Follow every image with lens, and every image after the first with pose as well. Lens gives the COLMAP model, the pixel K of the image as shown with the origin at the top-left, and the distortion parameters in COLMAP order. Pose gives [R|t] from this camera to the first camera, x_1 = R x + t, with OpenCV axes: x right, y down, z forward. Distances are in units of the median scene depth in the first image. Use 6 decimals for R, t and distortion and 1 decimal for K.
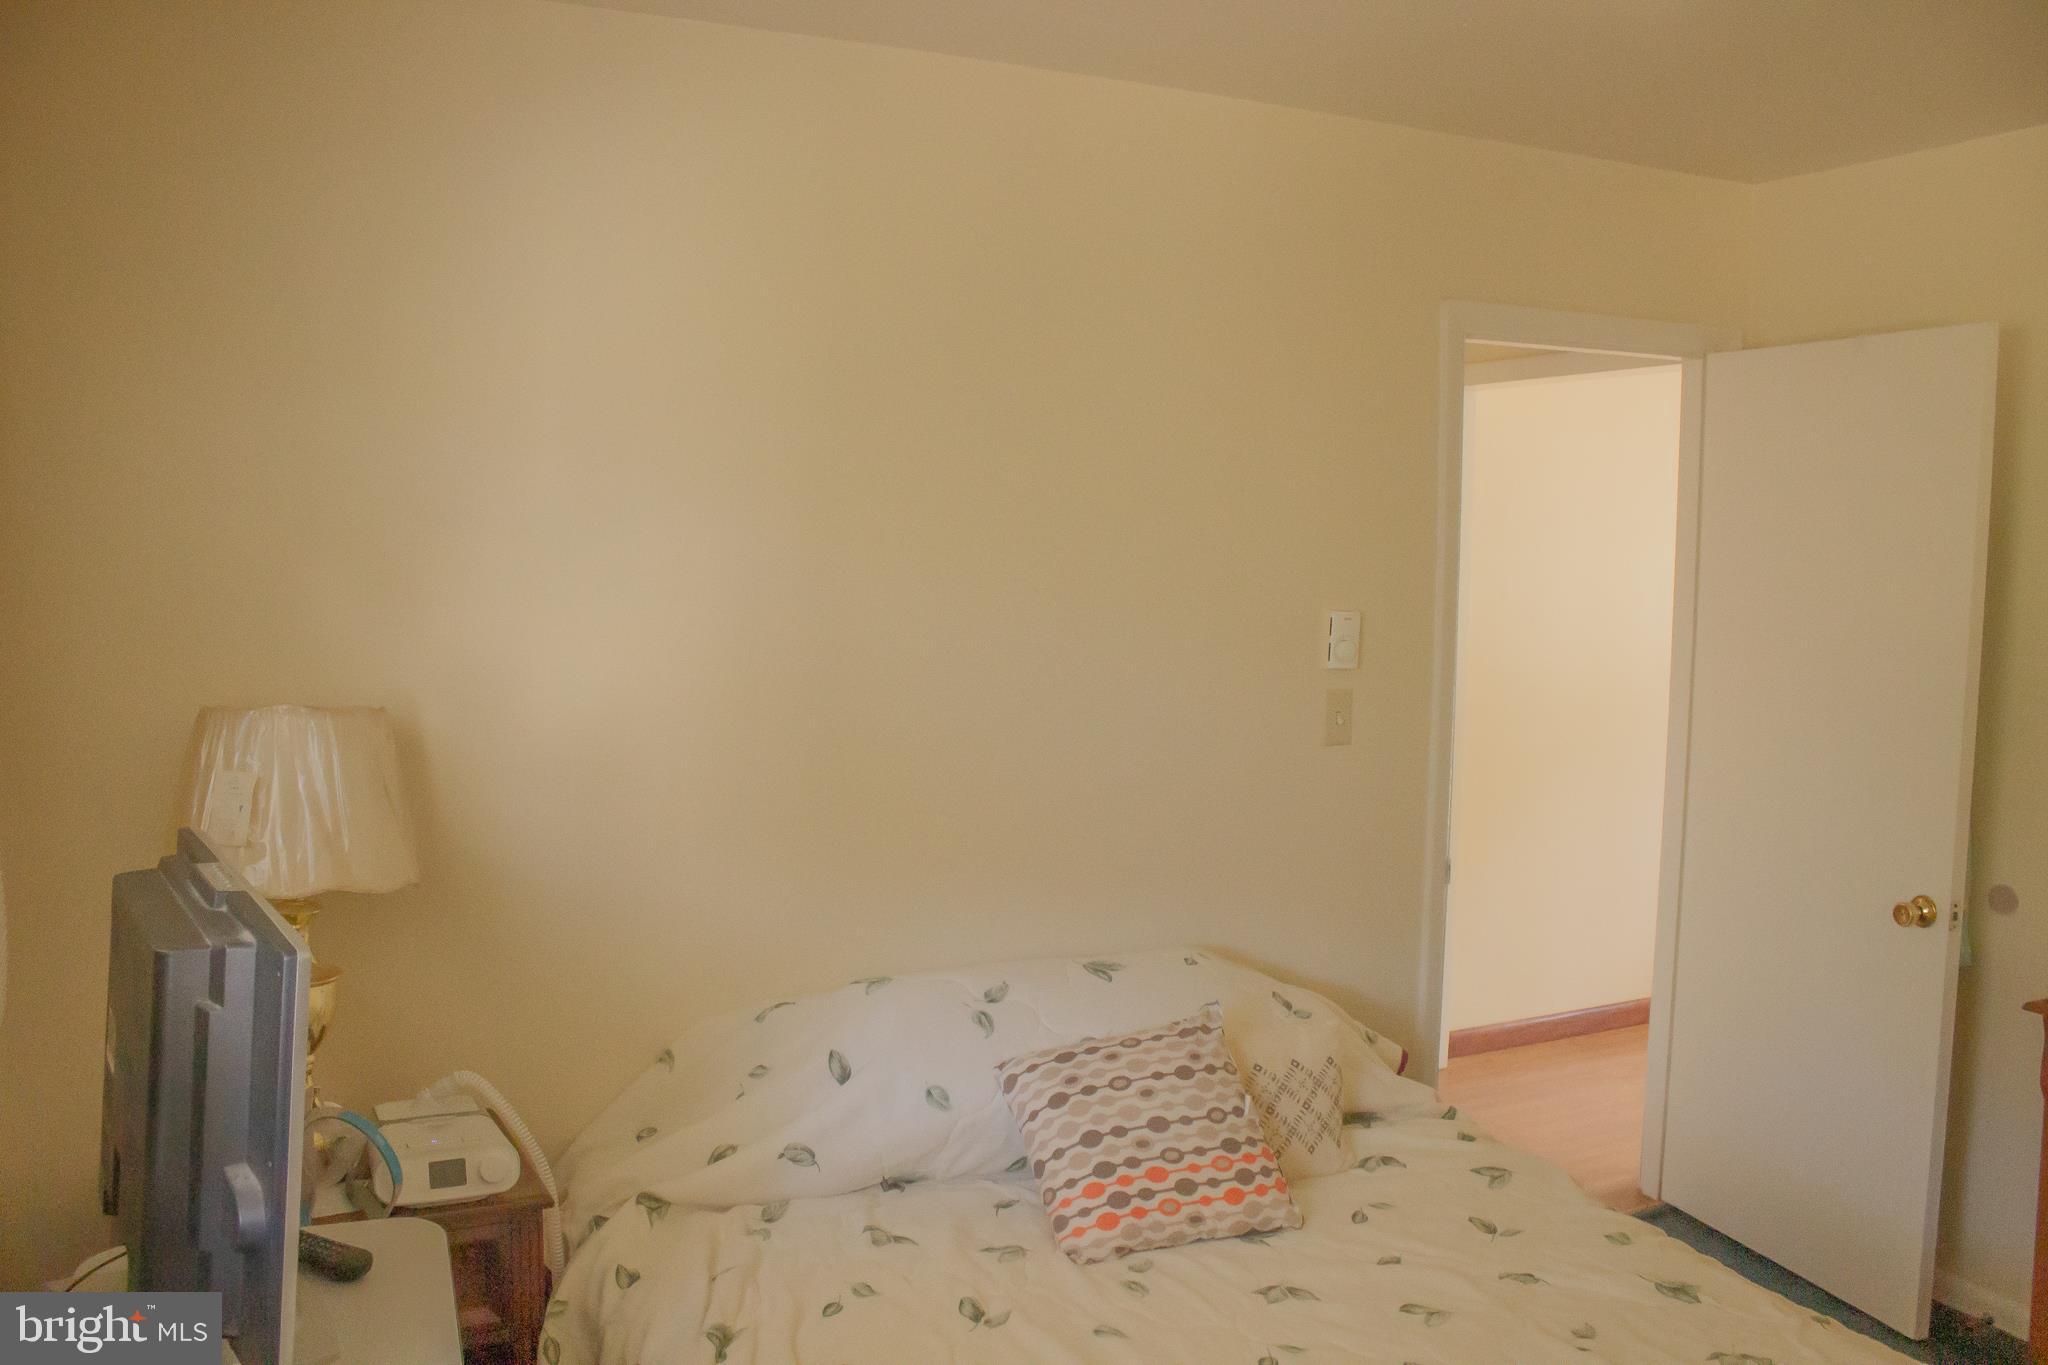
lens RADIAL K [[1706.9, 0, 1024.1], [0, 1706.9, 673.2], [0, 0, 1]] dist [-0.157201, 0.142628]
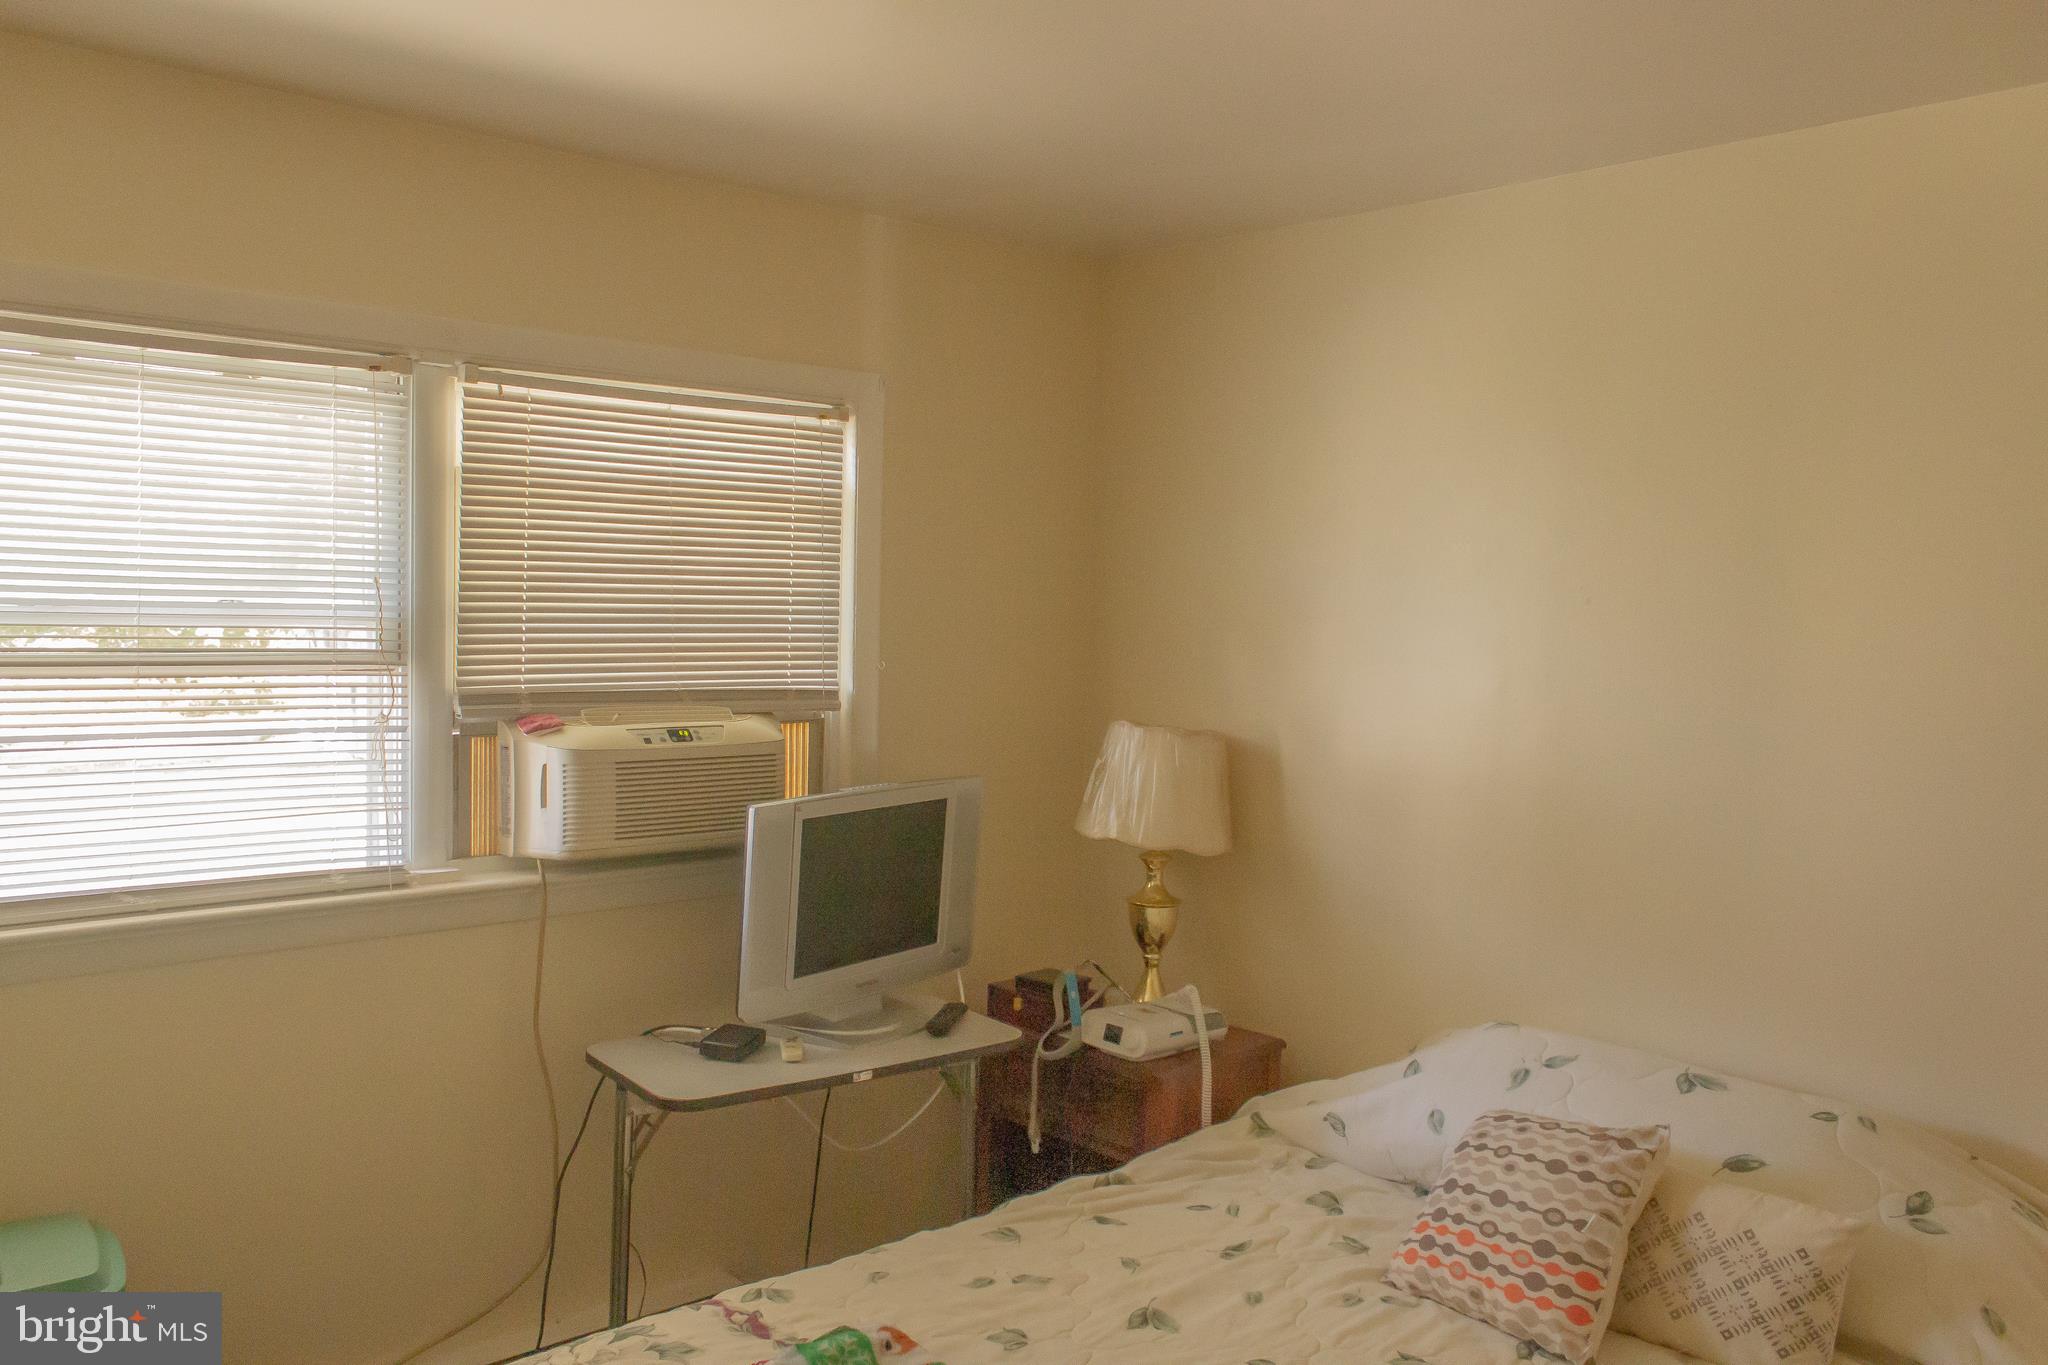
lens RADIAL K [[1638.7, 0, 1019.5], [0, 1638.7, 680.2], [0, 0, 1]] dist [-0.002633, -0.005127]
pose [[0.286889, 0.046702, -0.956825, 0.873537], [-0.102902, 0.994534, 0.017689, -0.028652], [0.952421, 0.093384, 0.290127, 0.387197]]
